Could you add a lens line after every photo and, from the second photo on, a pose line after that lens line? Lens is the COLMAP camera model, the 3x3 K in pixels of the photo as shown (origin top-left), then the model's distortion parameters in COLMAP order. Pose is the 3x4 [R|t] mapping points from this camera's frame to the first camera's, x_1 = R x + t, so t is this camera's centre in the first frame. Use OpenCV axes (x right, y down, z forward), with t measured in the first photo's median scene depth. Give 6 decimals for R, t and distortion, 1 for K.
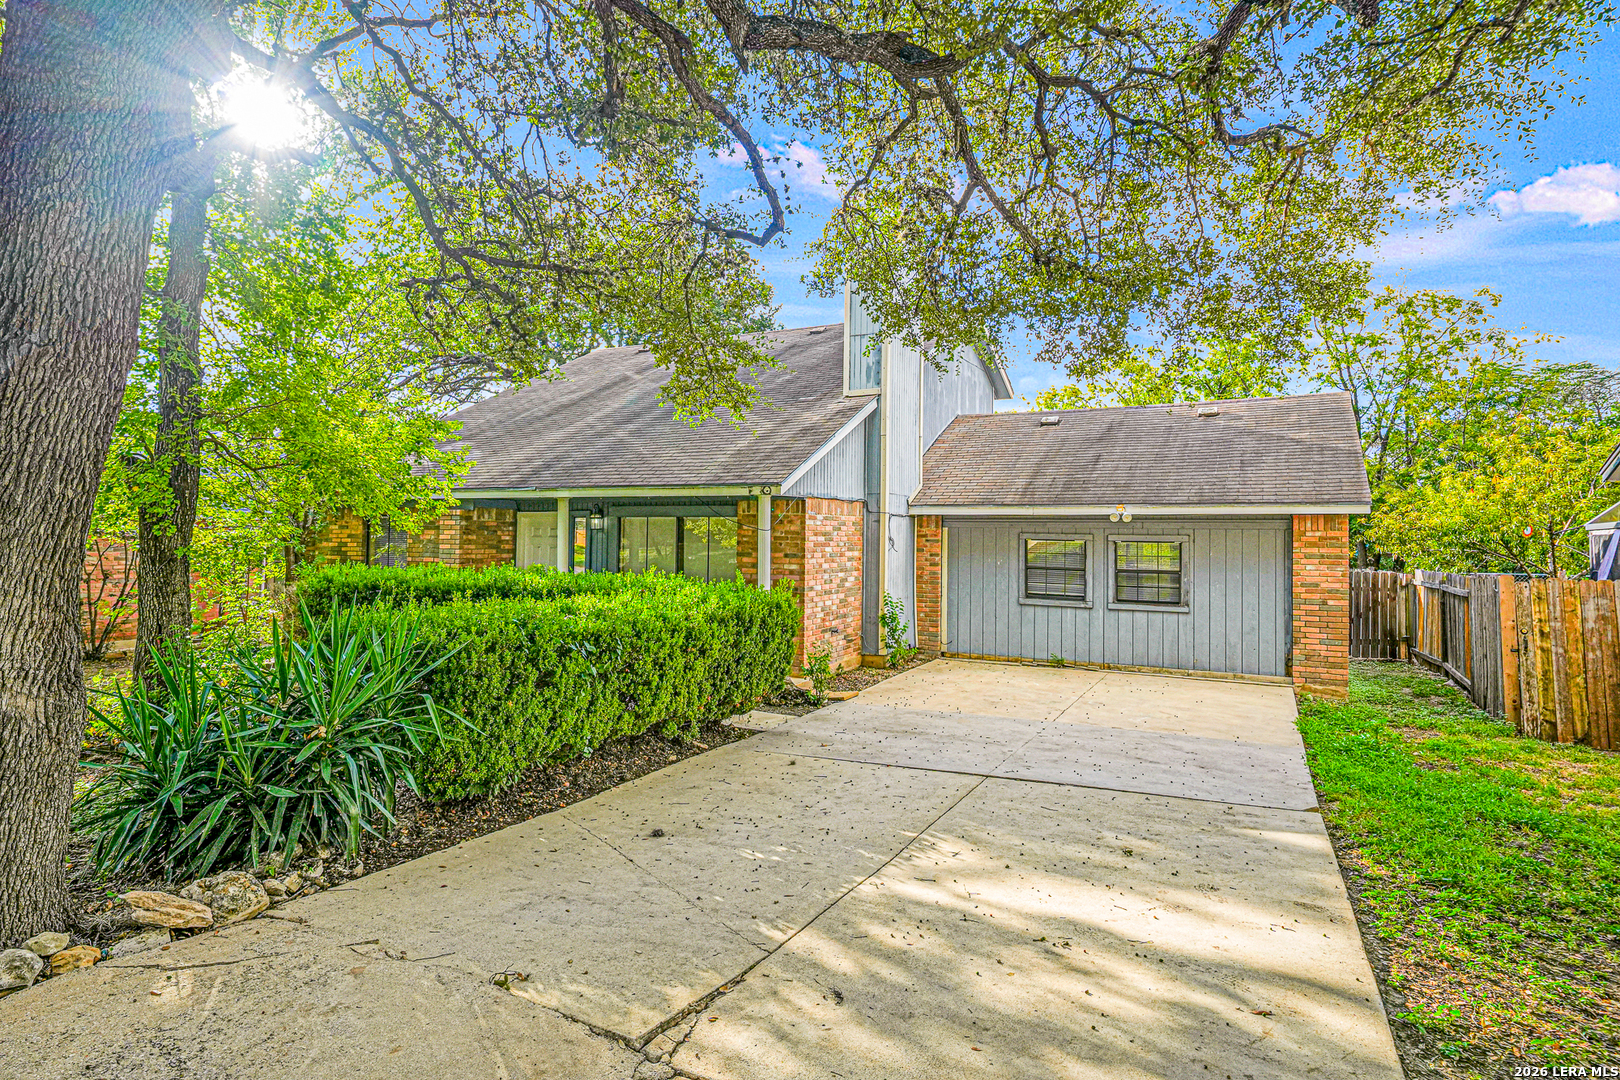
lens RADIAL K [[854.0, 0, 809.3], [0, 854.0, 539.5], [0, 0, 1]] dist [-0.003172, -0.000066]
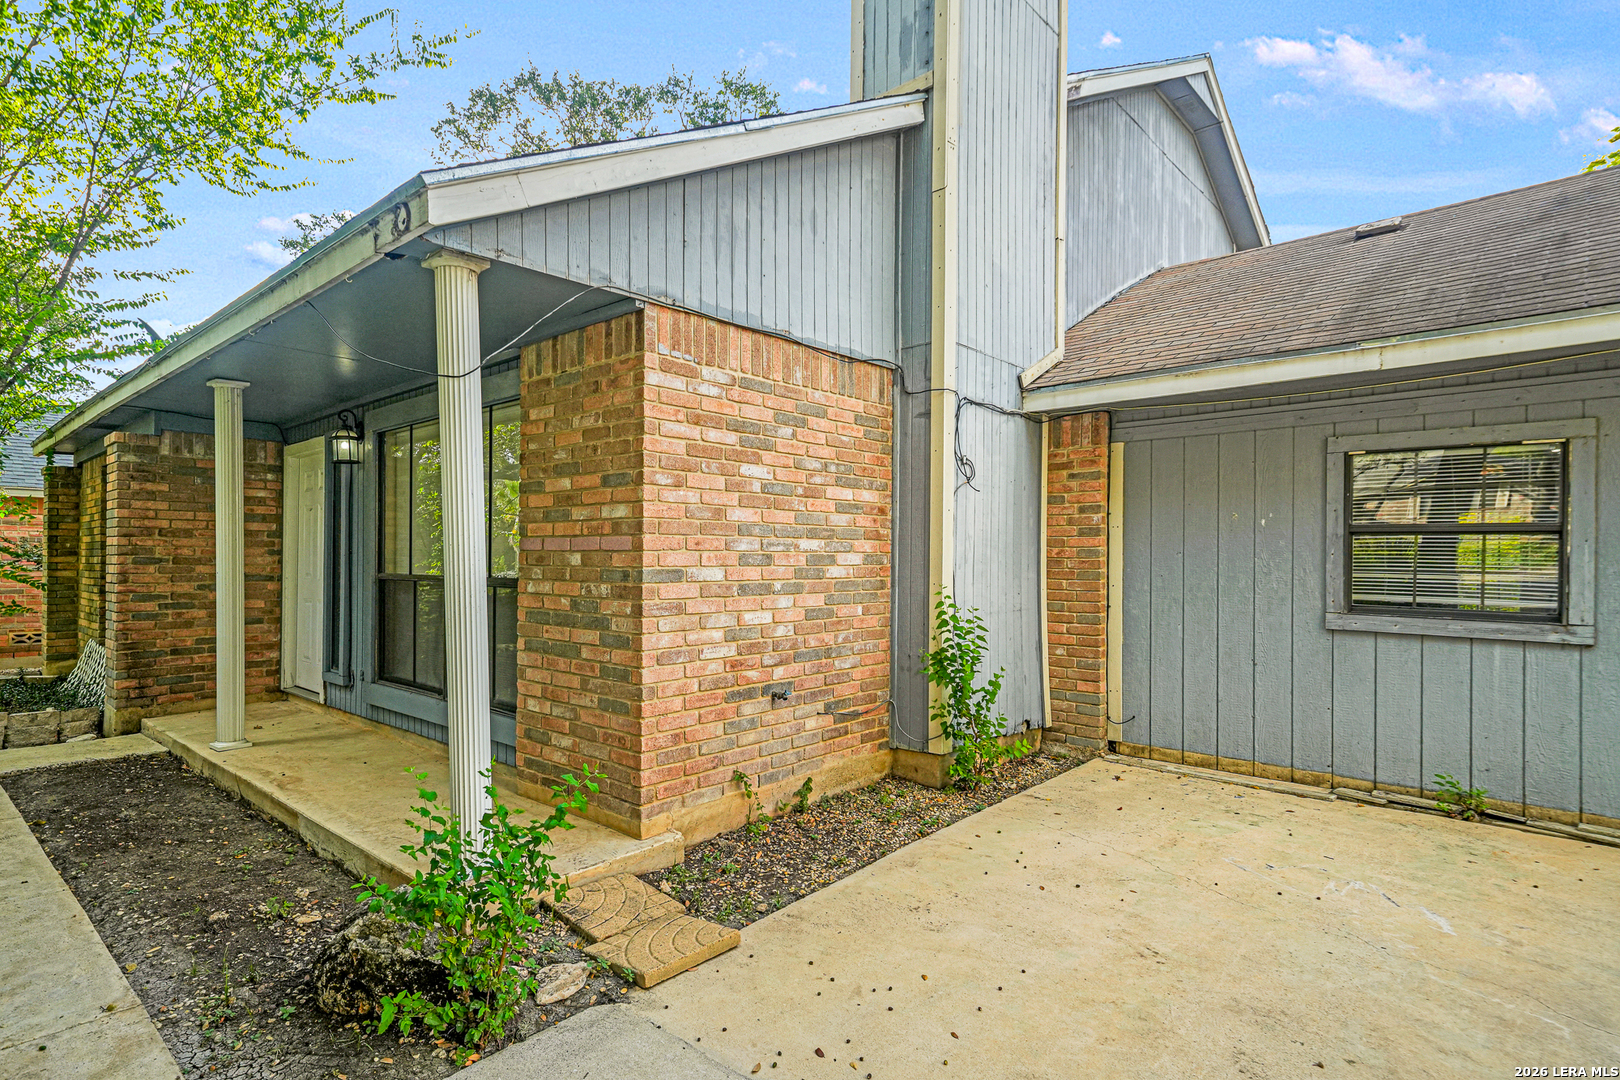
lens RADIAL K [[838.8, 0, 790.4], [0, 838.8, 570.3], [0, 0, 1]] dist [0.005317, 0.001326]
pose [[0.966191, -0.002067, -0.257821, 0.119957], [0.005115, 0.999925, 0.011149, 0.046384], [0.257778, -0.012090, 0.966128, 0.612161]]
